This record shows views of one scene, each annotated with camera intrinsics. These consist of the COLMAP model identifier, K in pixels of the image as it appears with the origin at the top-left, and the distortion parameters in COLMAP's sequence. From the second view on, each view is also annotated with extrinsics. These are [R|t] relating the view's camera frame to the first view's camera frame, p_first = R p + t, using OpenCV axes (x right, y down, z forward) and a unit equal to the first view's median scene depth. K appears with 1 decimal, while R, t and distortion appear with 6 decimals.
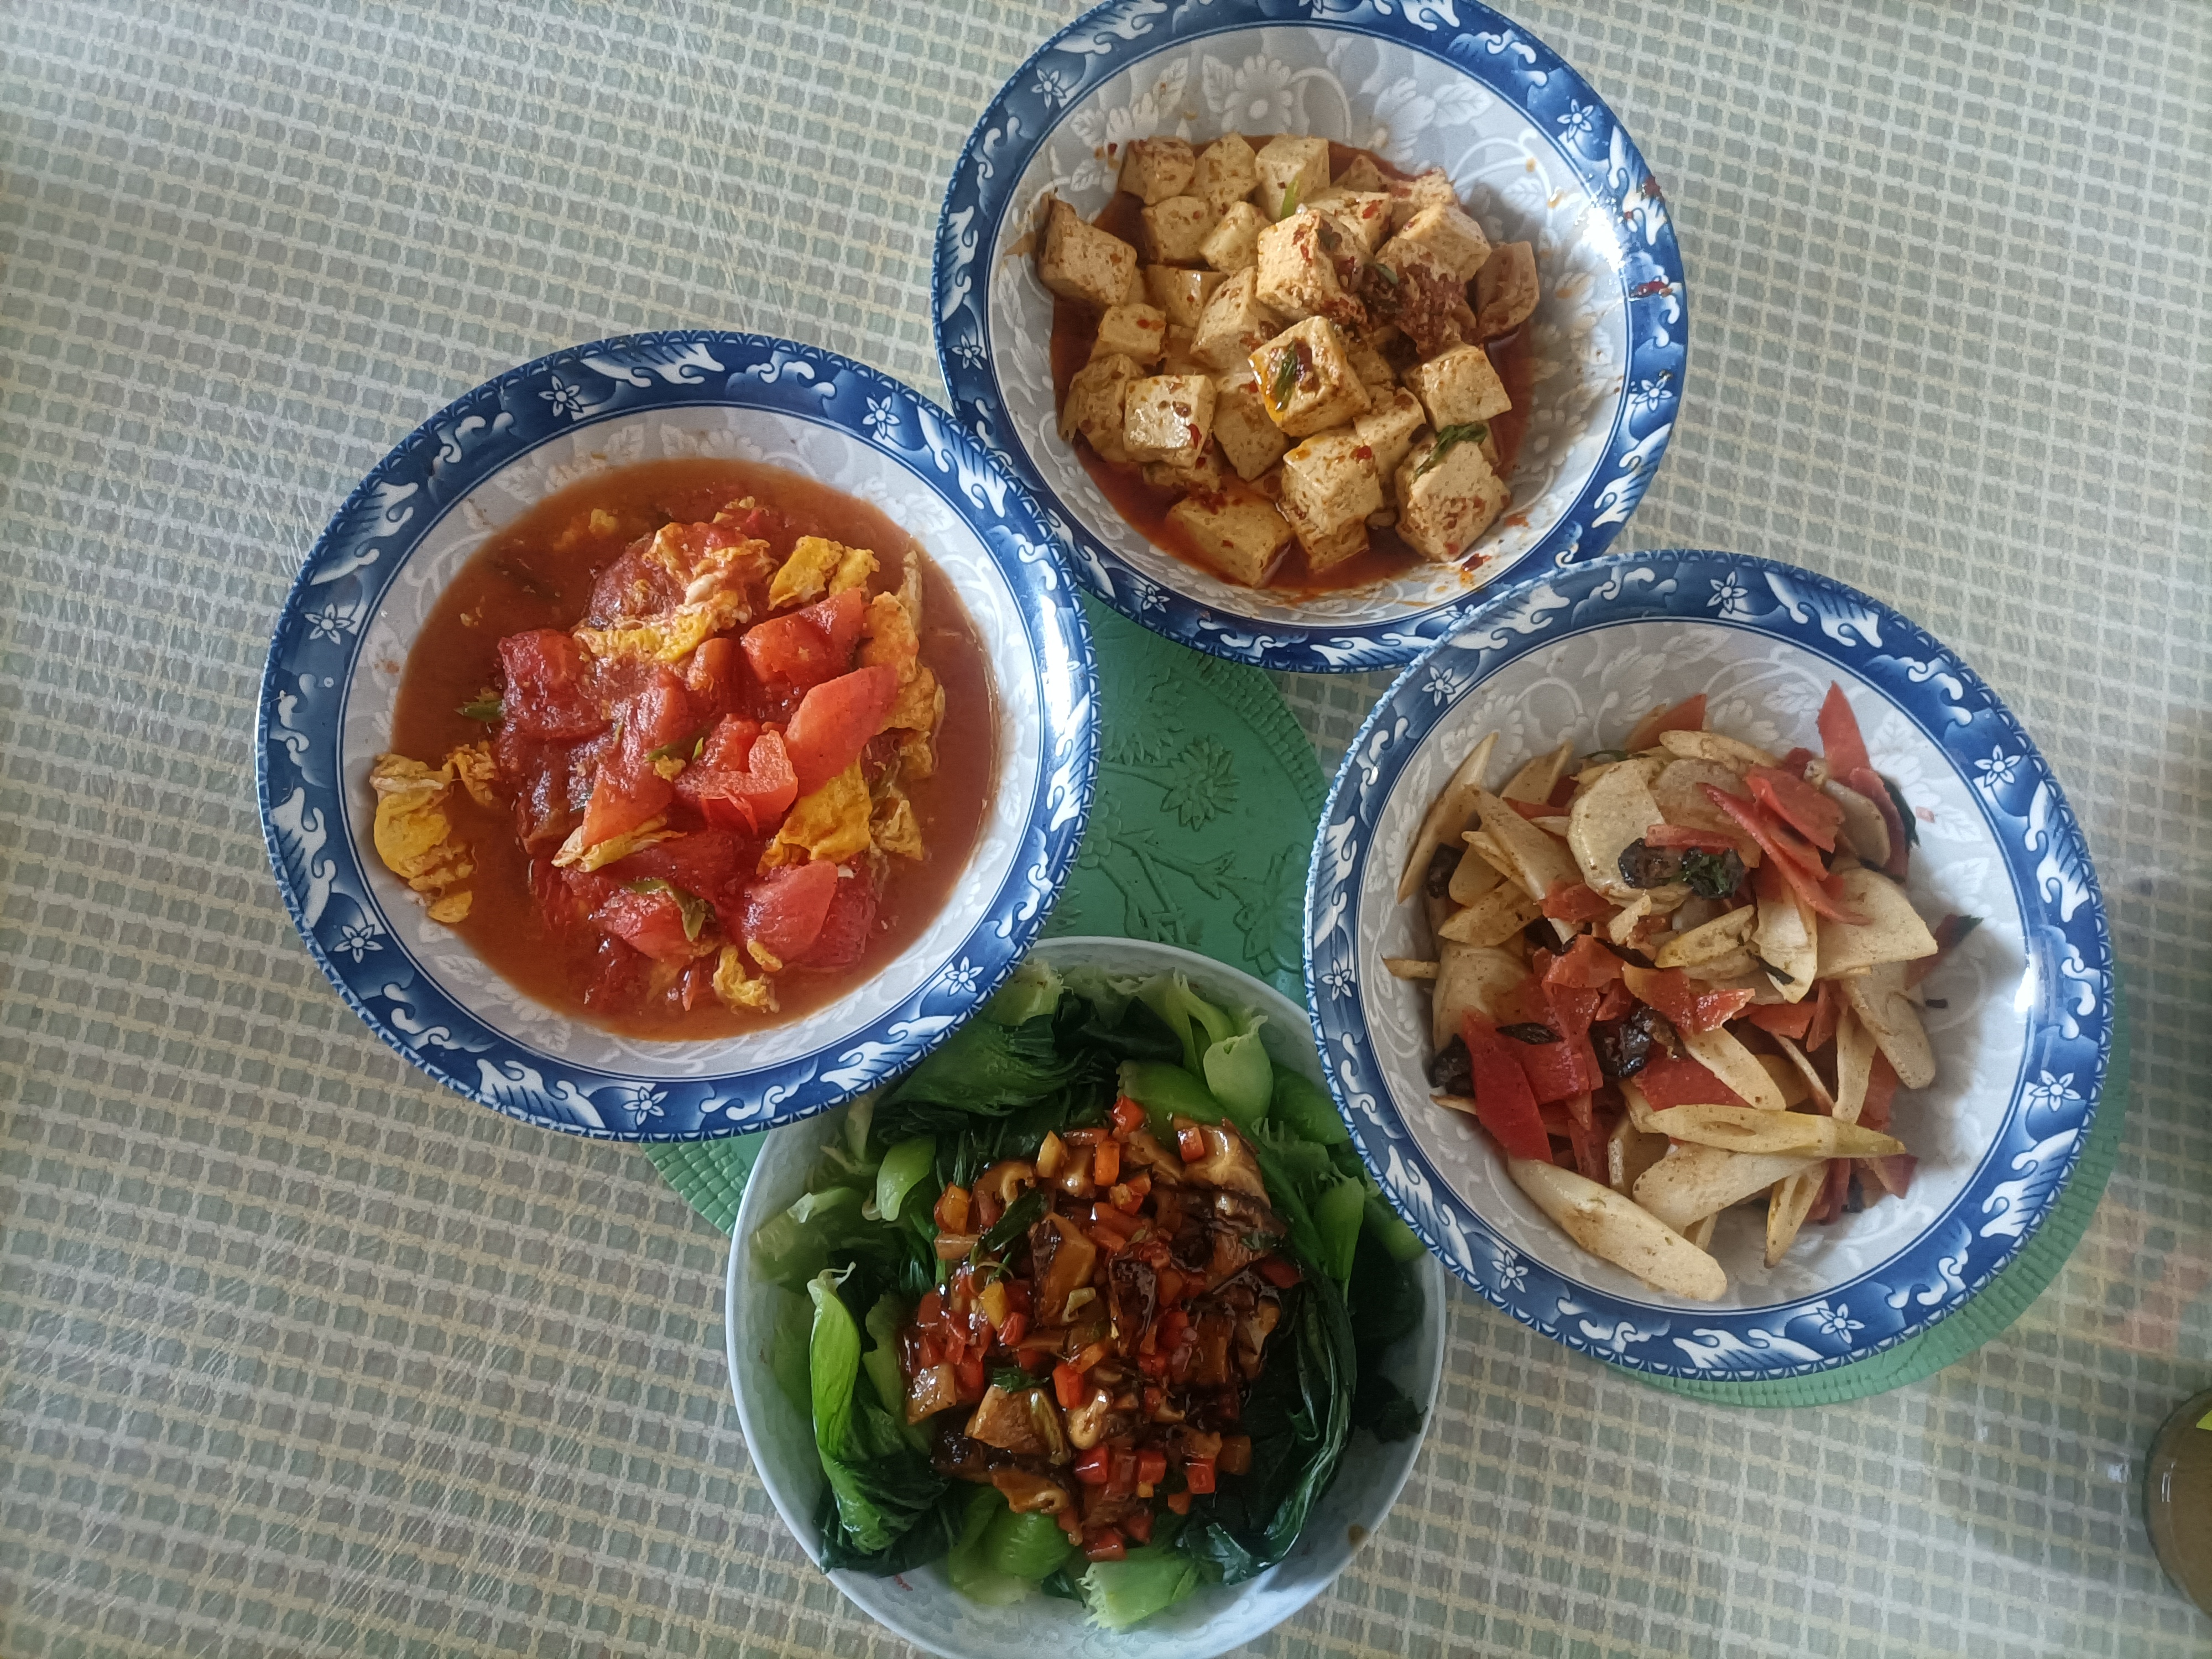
lens RADIAL K [[1750.7, 0, 1055.3], [0, 1750.7, 847.5], [0, 0, 1]] dist [-0.045274, -0.016588]
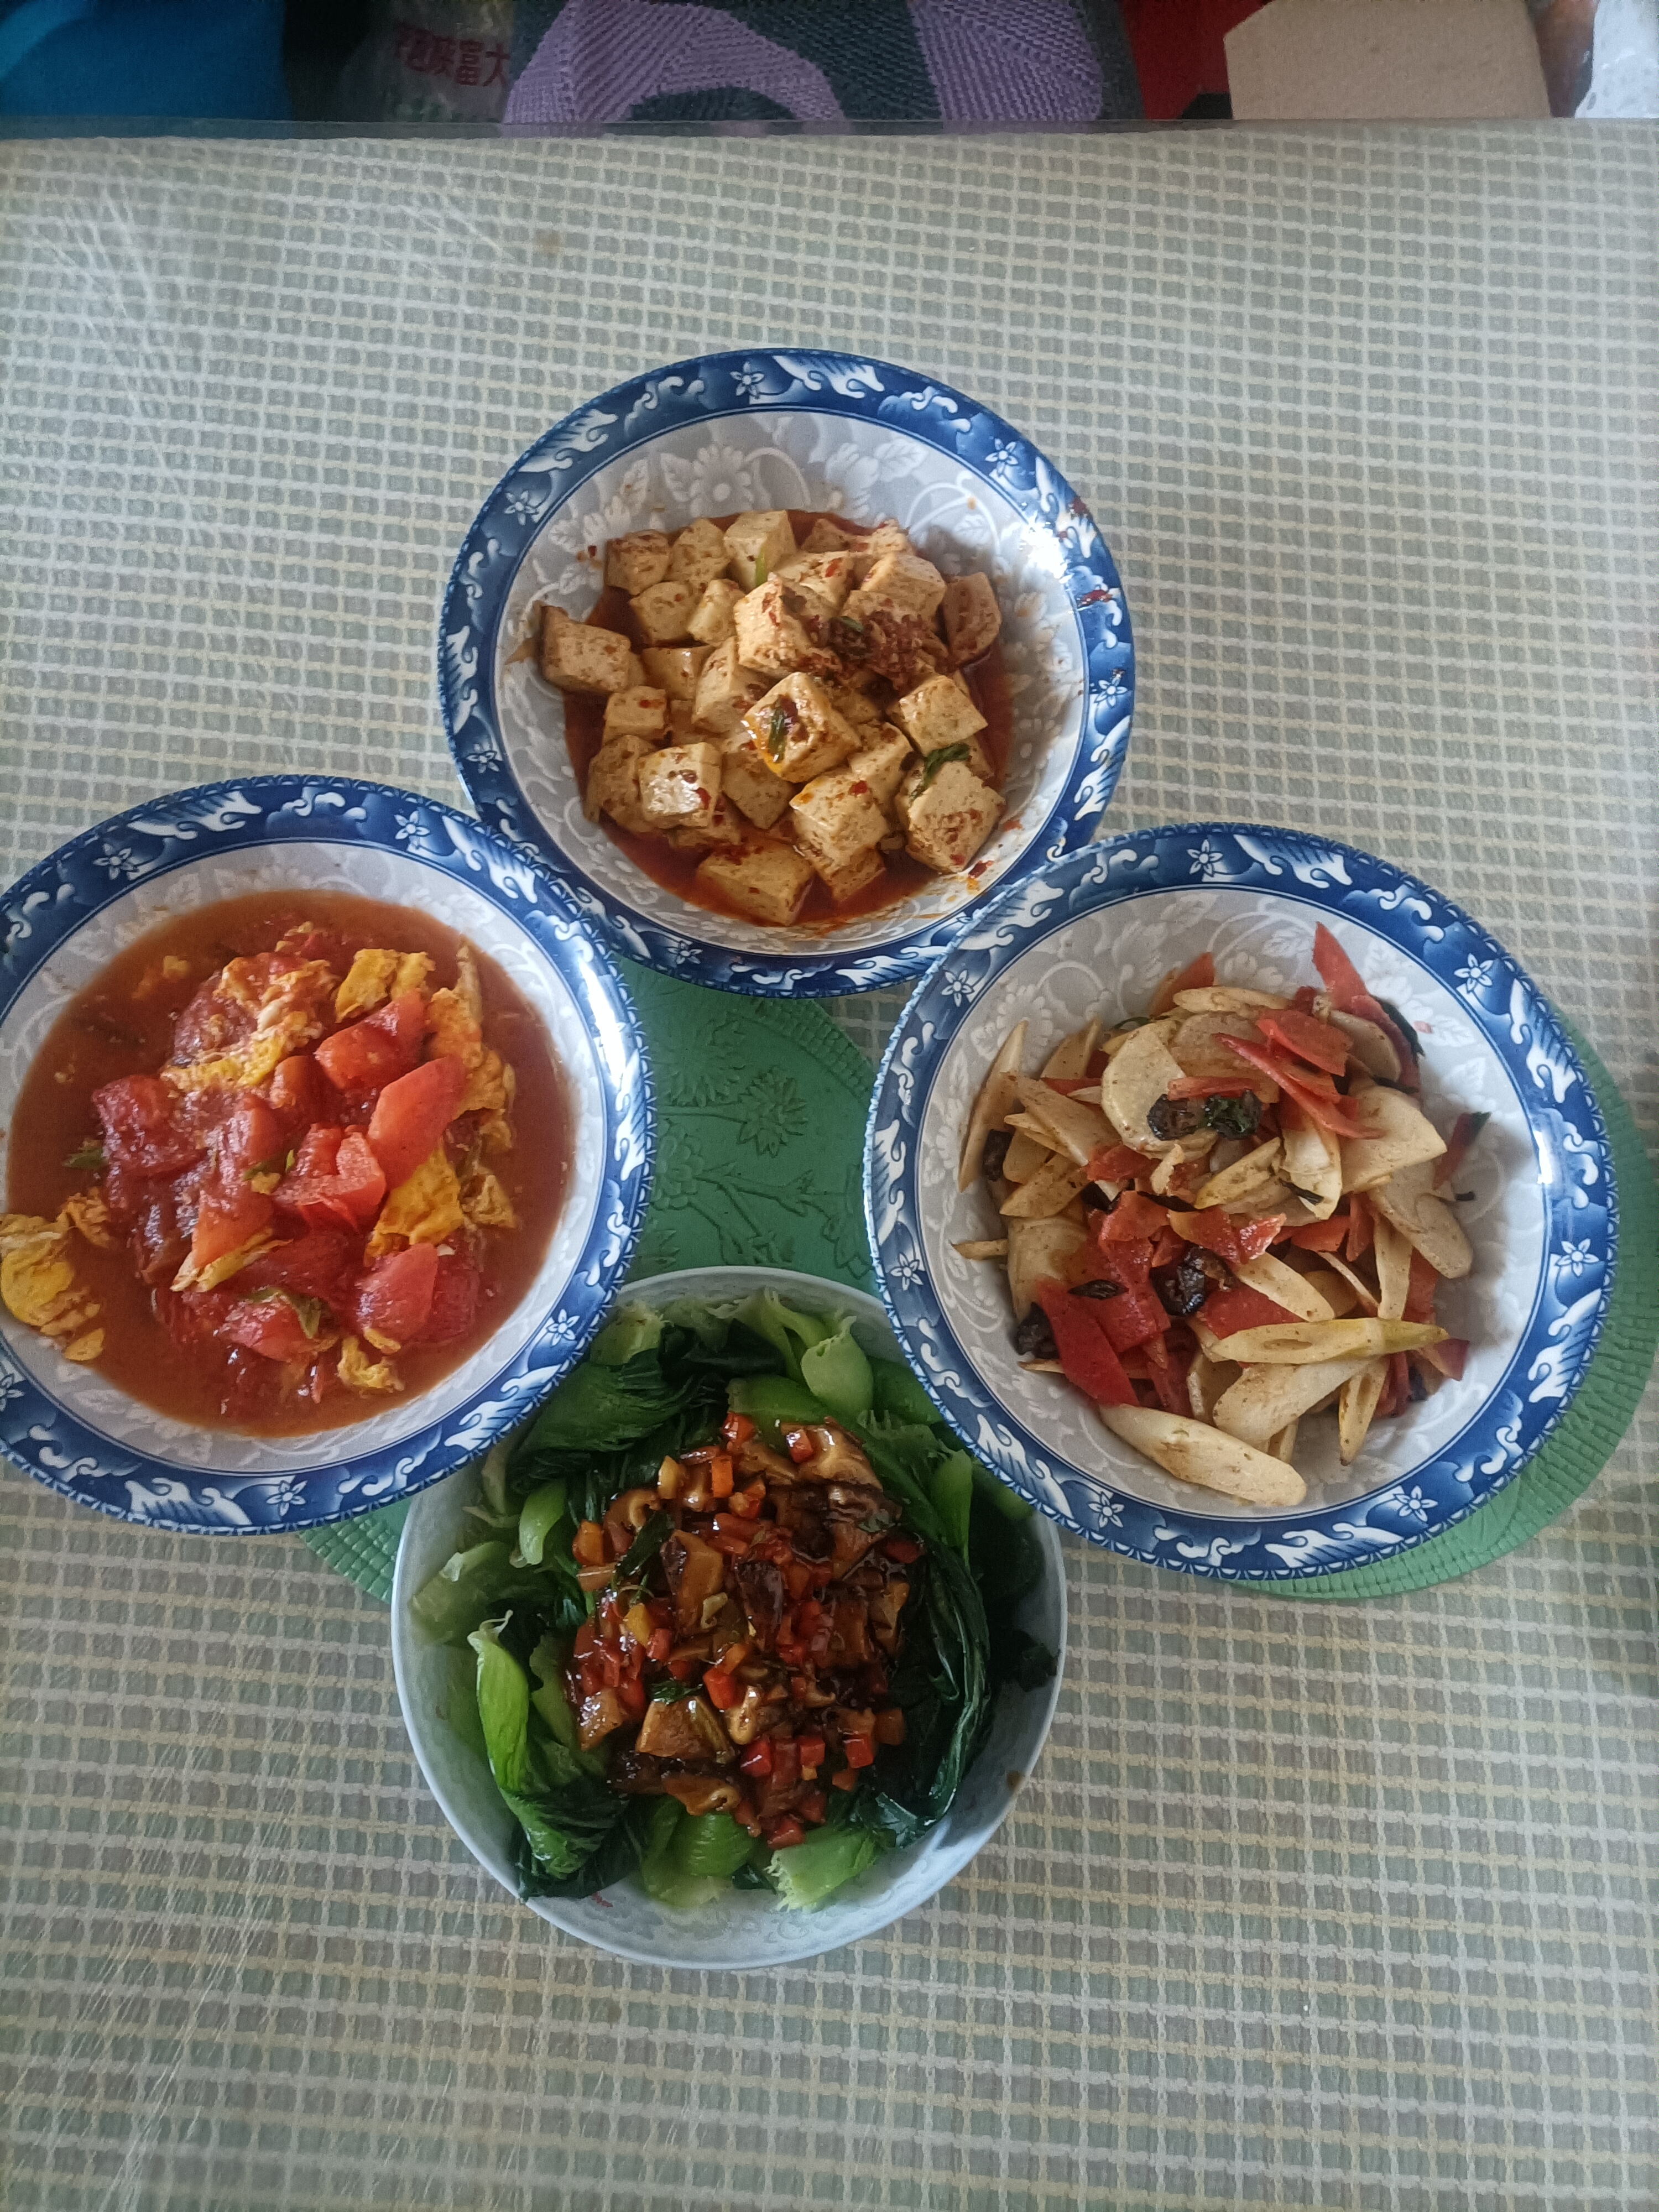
lens RADIAL K [[1750.7, 0, 830.0], [0, 1750.7, 1105.3], [0, 0, 1]] dist [-0.045274, -0.016588]
pose [[0.984968, -0.169523, 0.033155, 0.093228], [0.170846, 0.984390, -0.042279, 0.011973], [-0.025470, 0.047308, 0.998556, -0.082663]]
